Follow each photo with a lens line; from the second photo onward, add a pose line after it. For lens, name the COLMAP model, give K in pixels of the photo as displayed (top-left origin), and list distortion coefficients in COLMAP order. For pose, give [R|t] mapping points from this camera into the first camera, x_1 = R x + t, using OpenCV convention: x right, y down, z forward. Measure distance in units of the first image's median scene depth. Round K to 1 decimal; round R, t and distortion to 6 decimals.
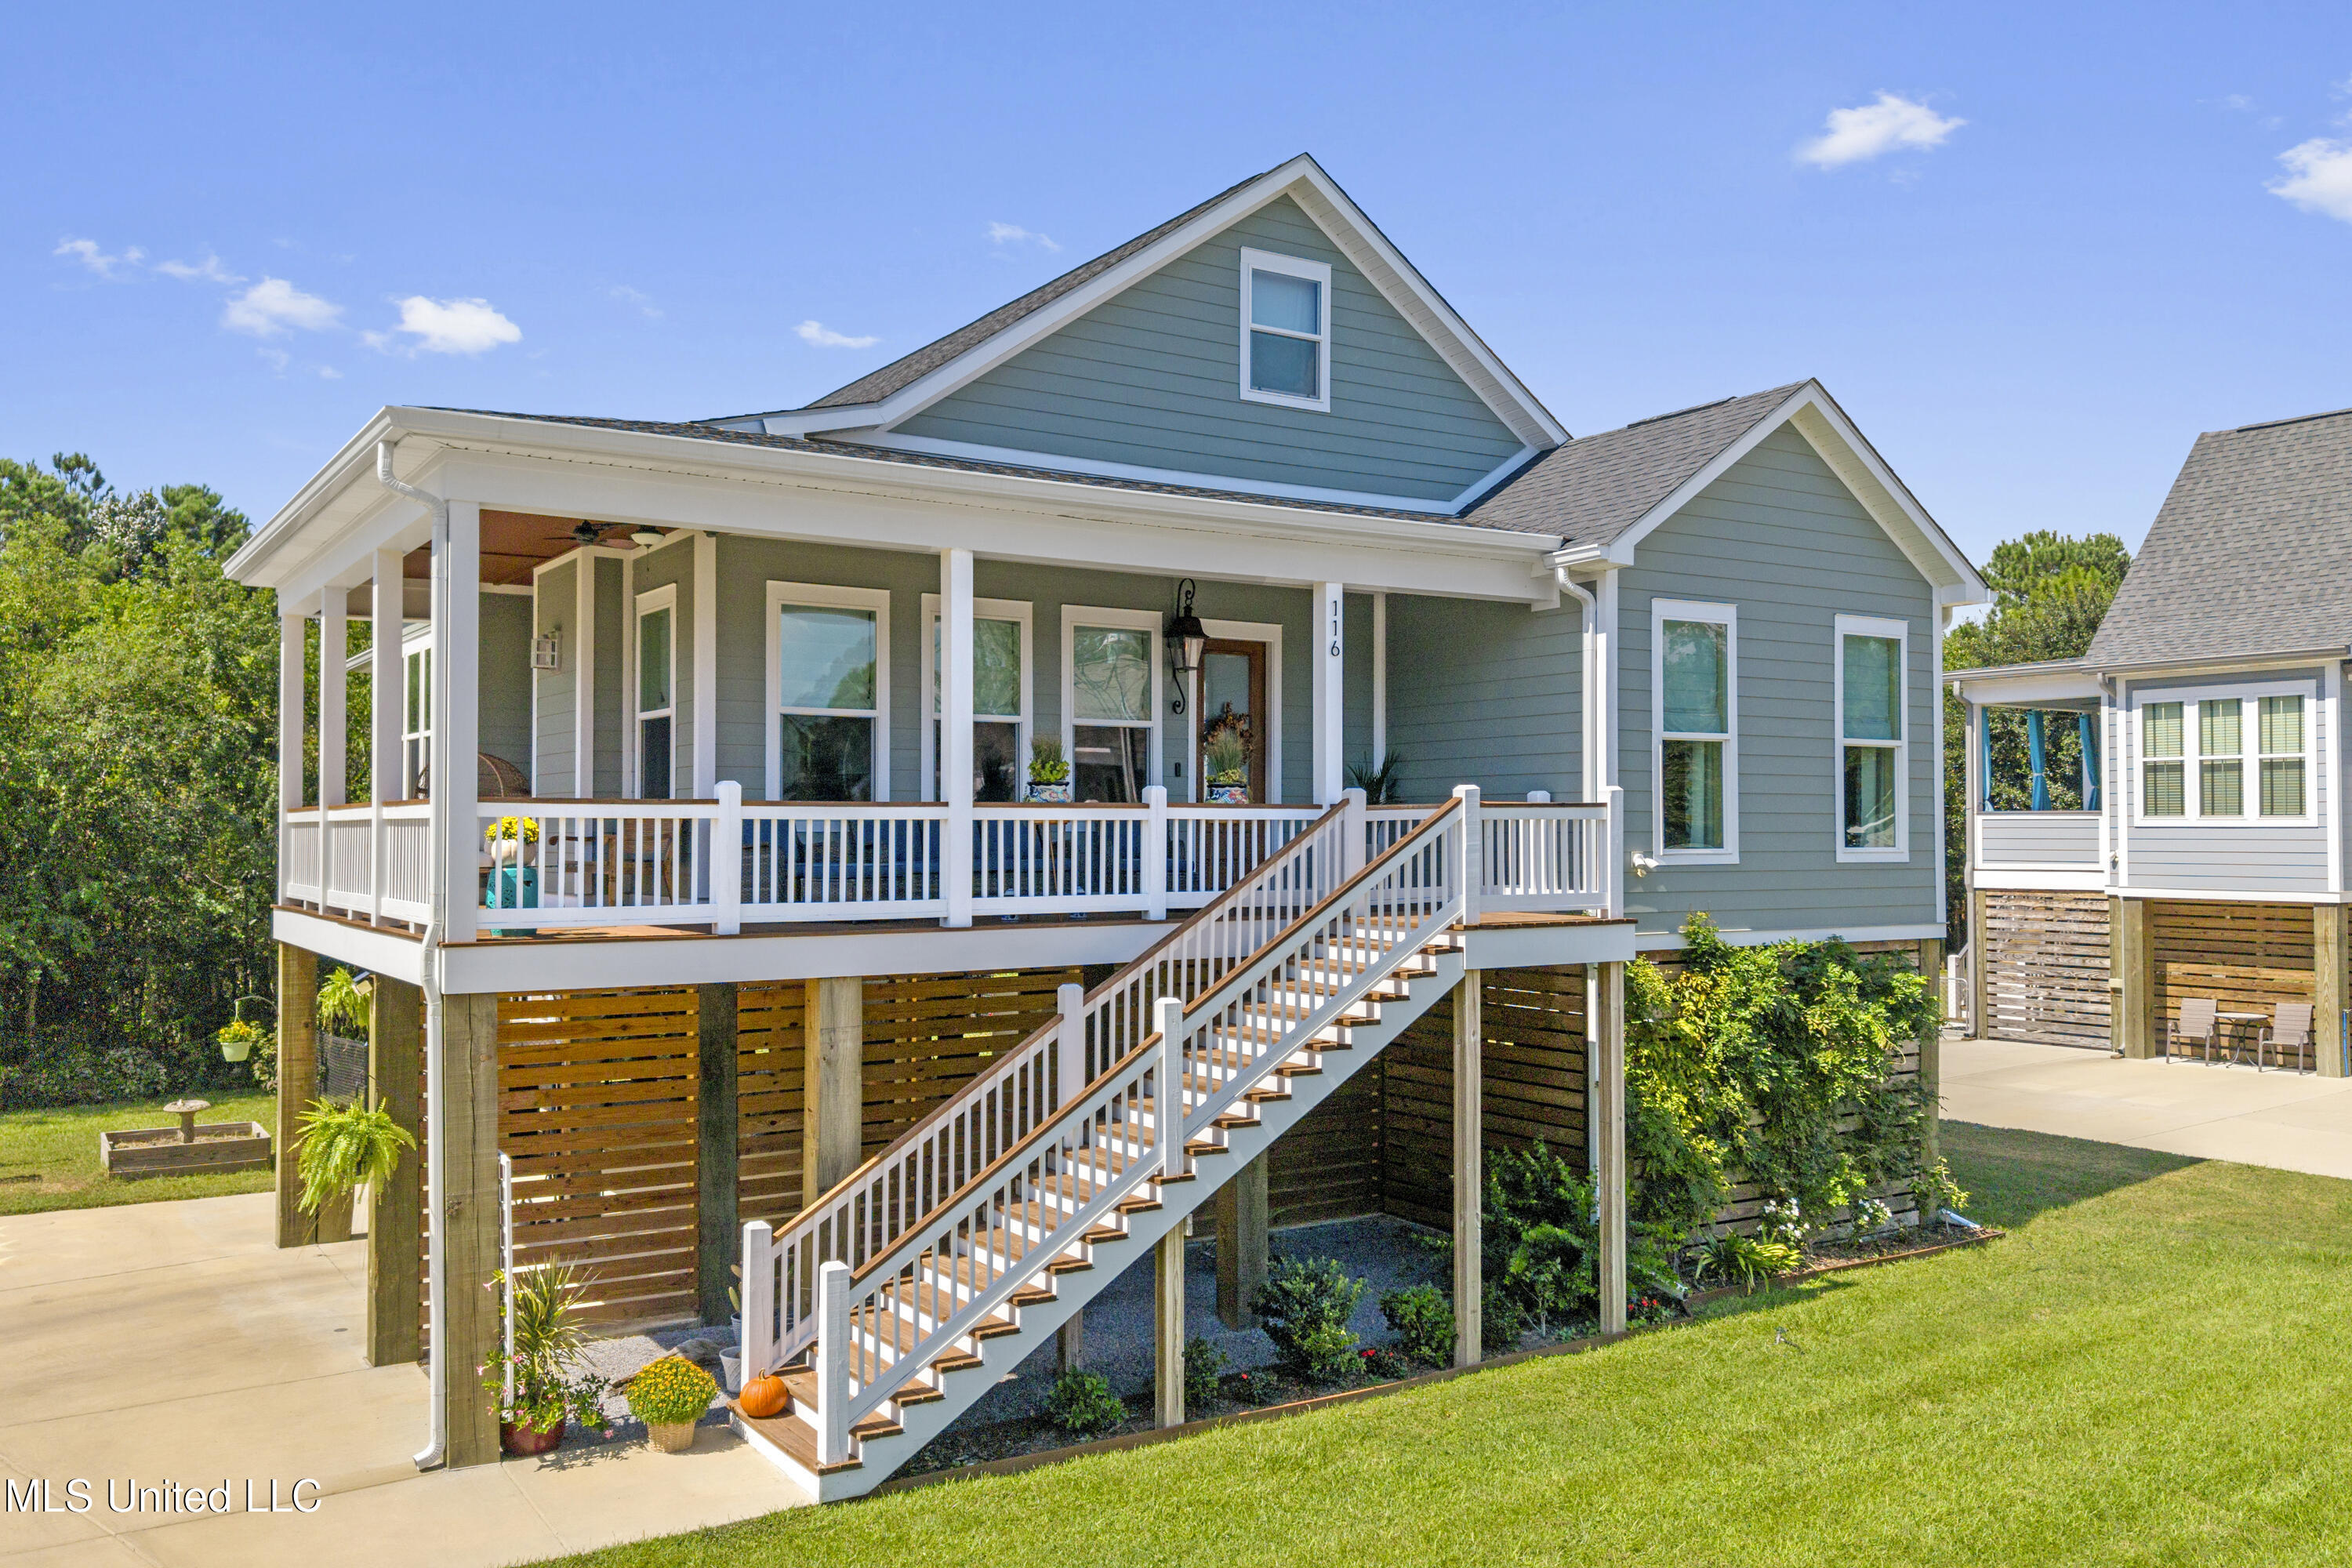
lens RADIAL K [[1887.4, 0, 1180.0], [0, 1887.4, 810.0], [0, 0, 1]] dist [0.040270, -0.046196]
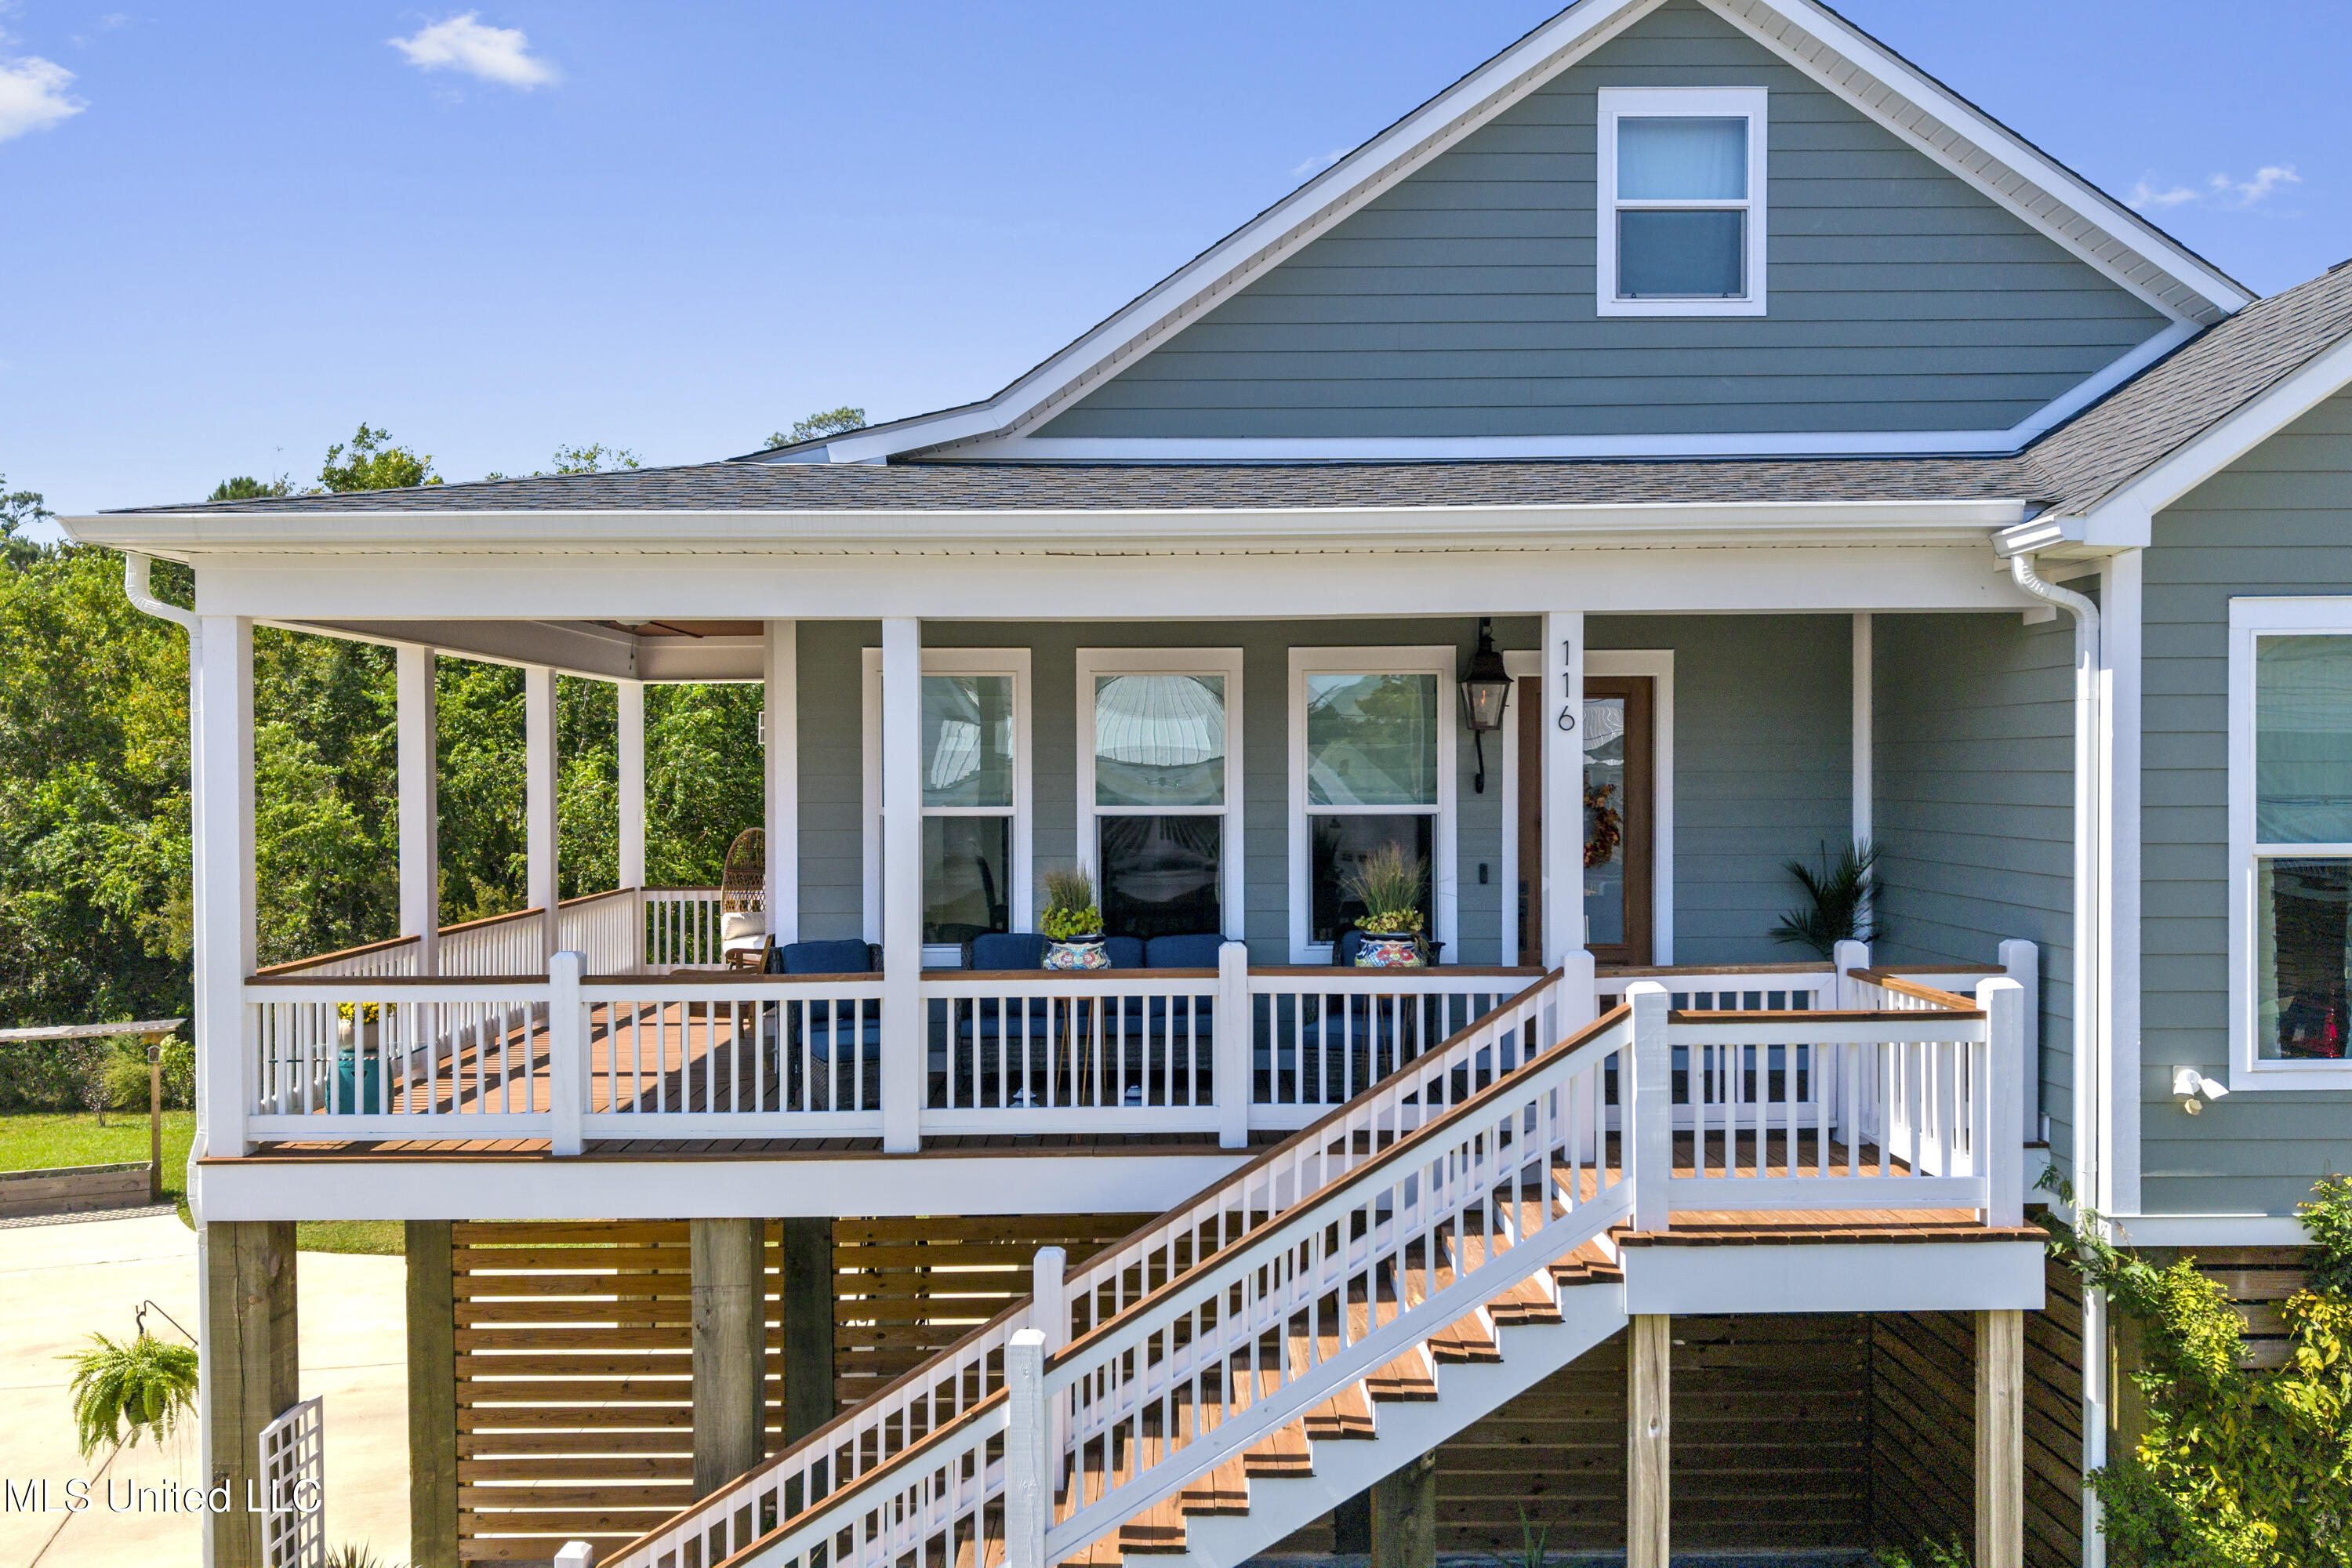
lens RADIAL K [[1885.3, 0, 1172.0], [0, 1885.3, 772.0], [0, 0, 1]] dist [0.043907, -0.090923]
pose [[0.842560, 0.000252, -0.538602, 0.290226], [0.010986, 0.999784, 0.017653, -0.076111], [0.538490, -0.020791, 0.842375, 0.383413]]
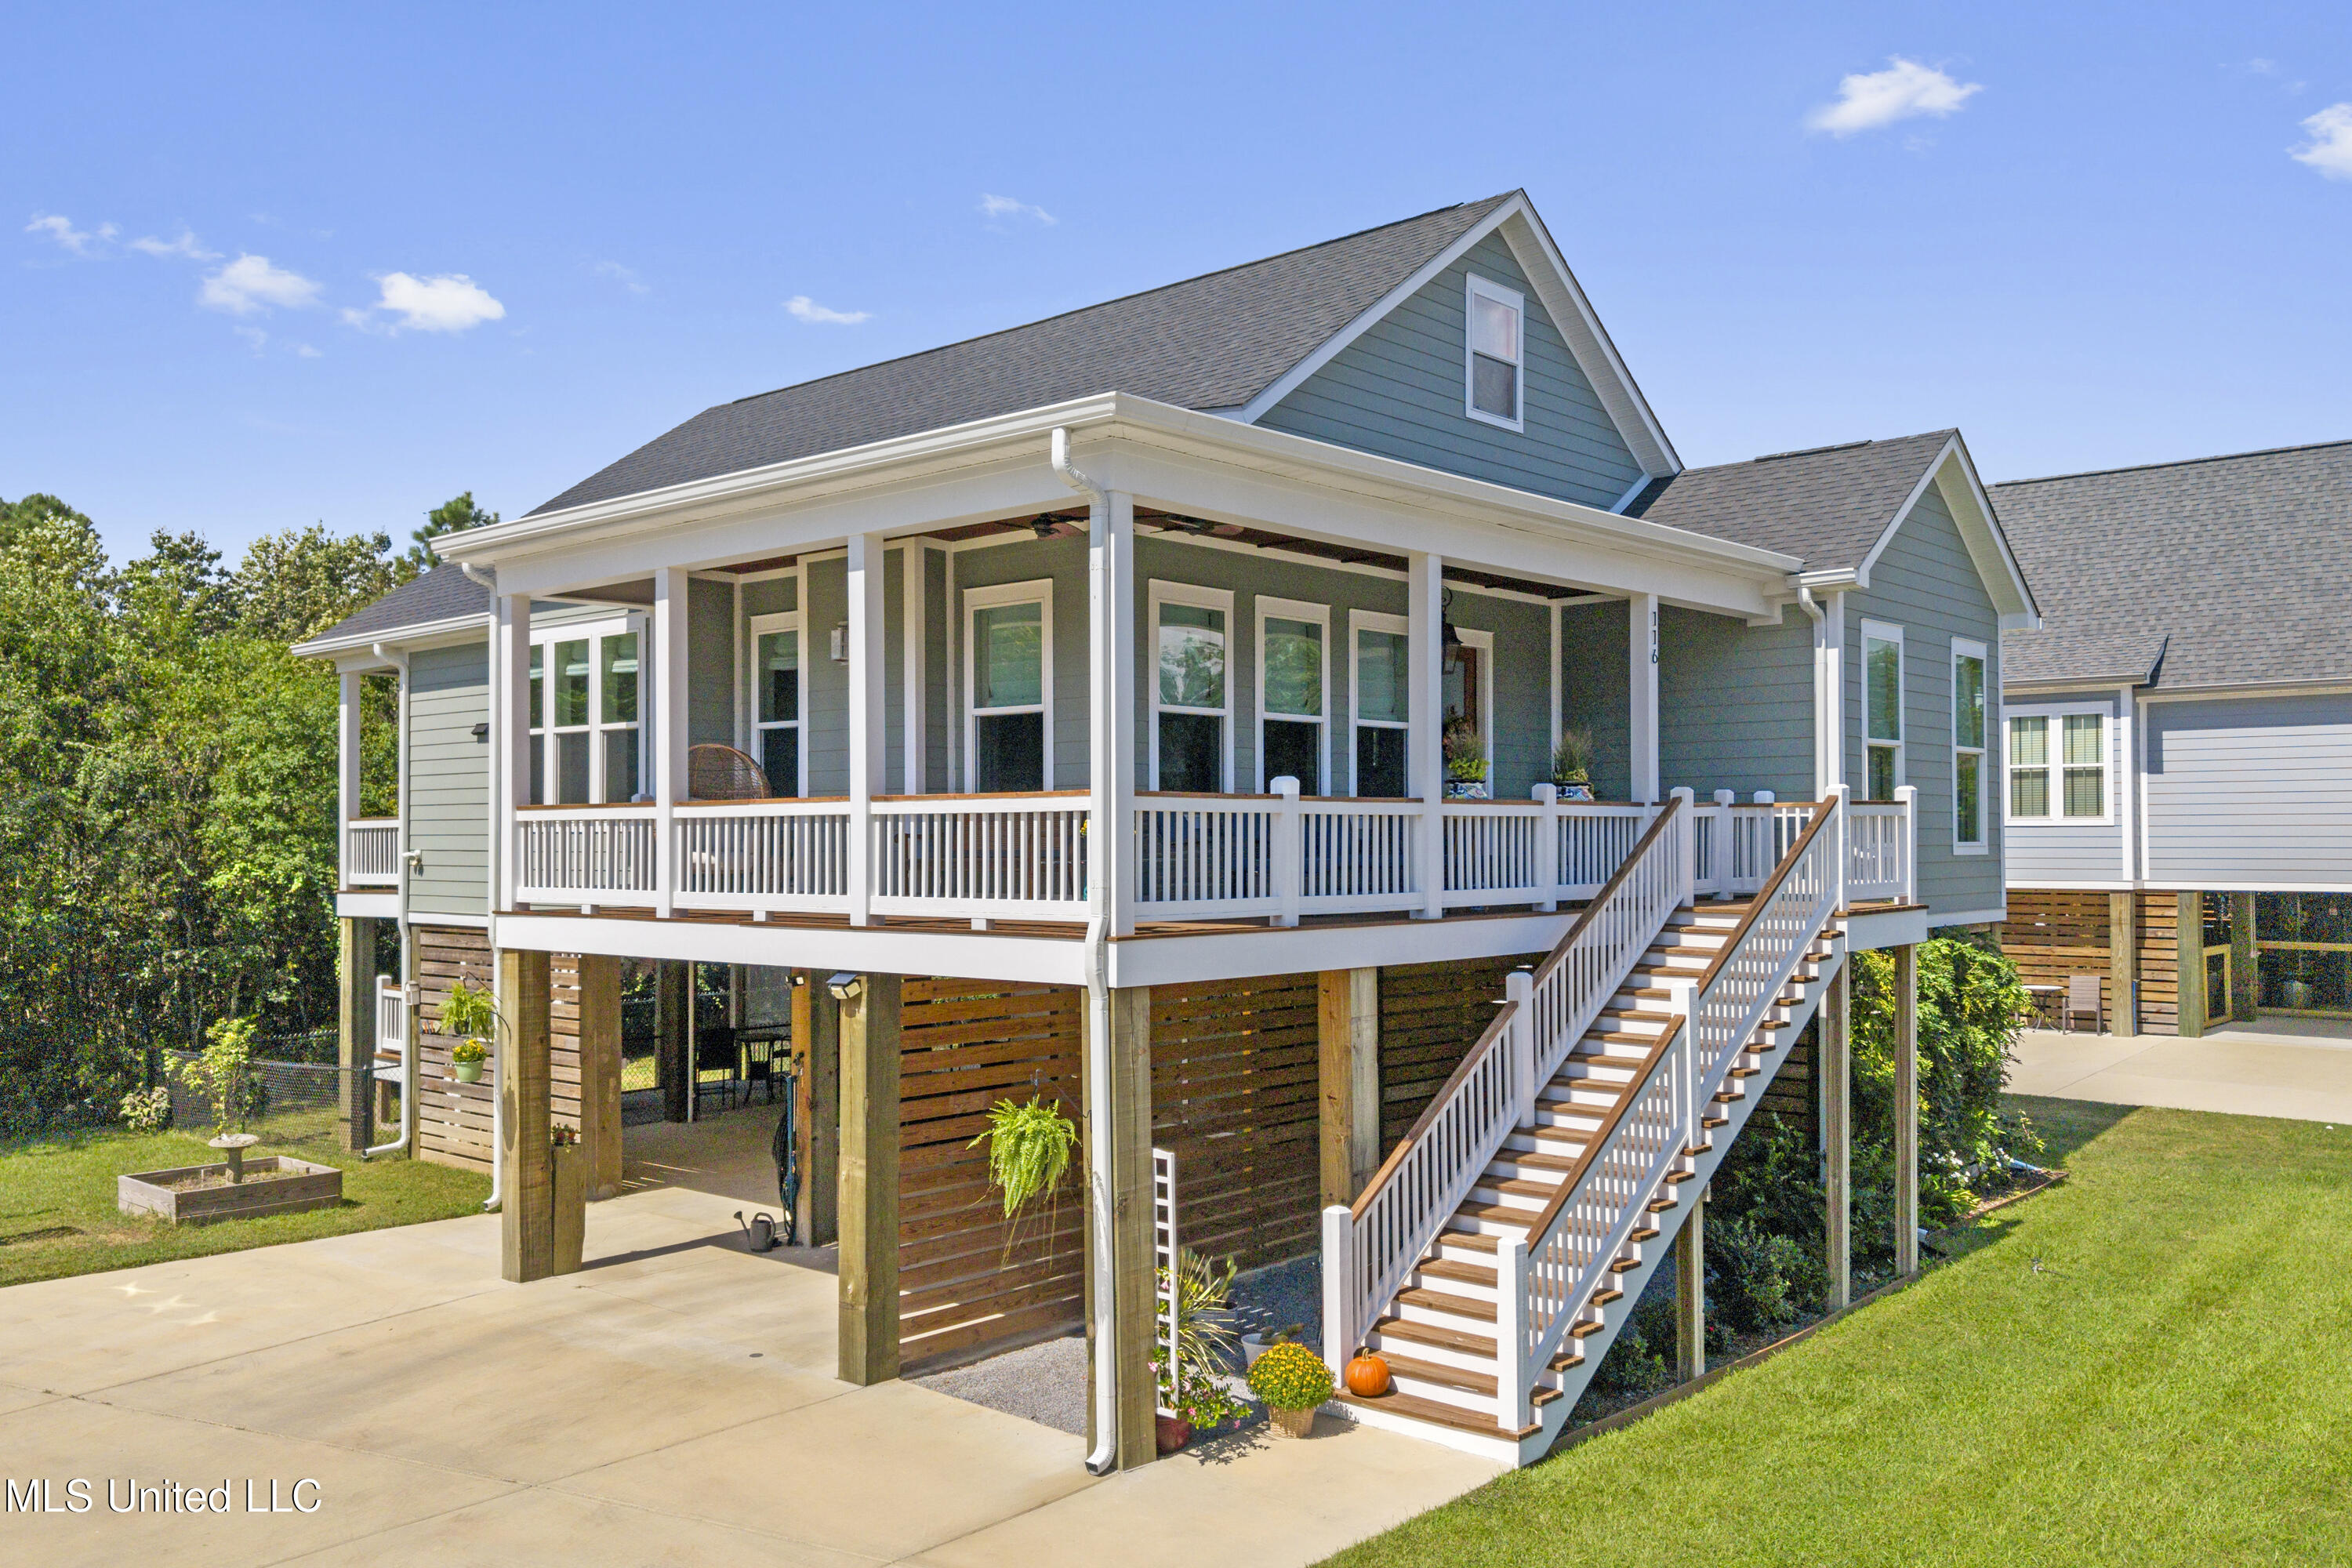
lens RADIAL K [[1887.4, 0, 1180.0], [0, 1887.4, 810.0], [0, 0, 1]] dist [0.040270, -0.046196]
pose [[0.963319, 0.001110, 0.268356, -0.443209], [-0.000148, 0.999993, -0.003605, 0.005602], [-0.268358, 0.003433, 0.963313, 0.031772]]
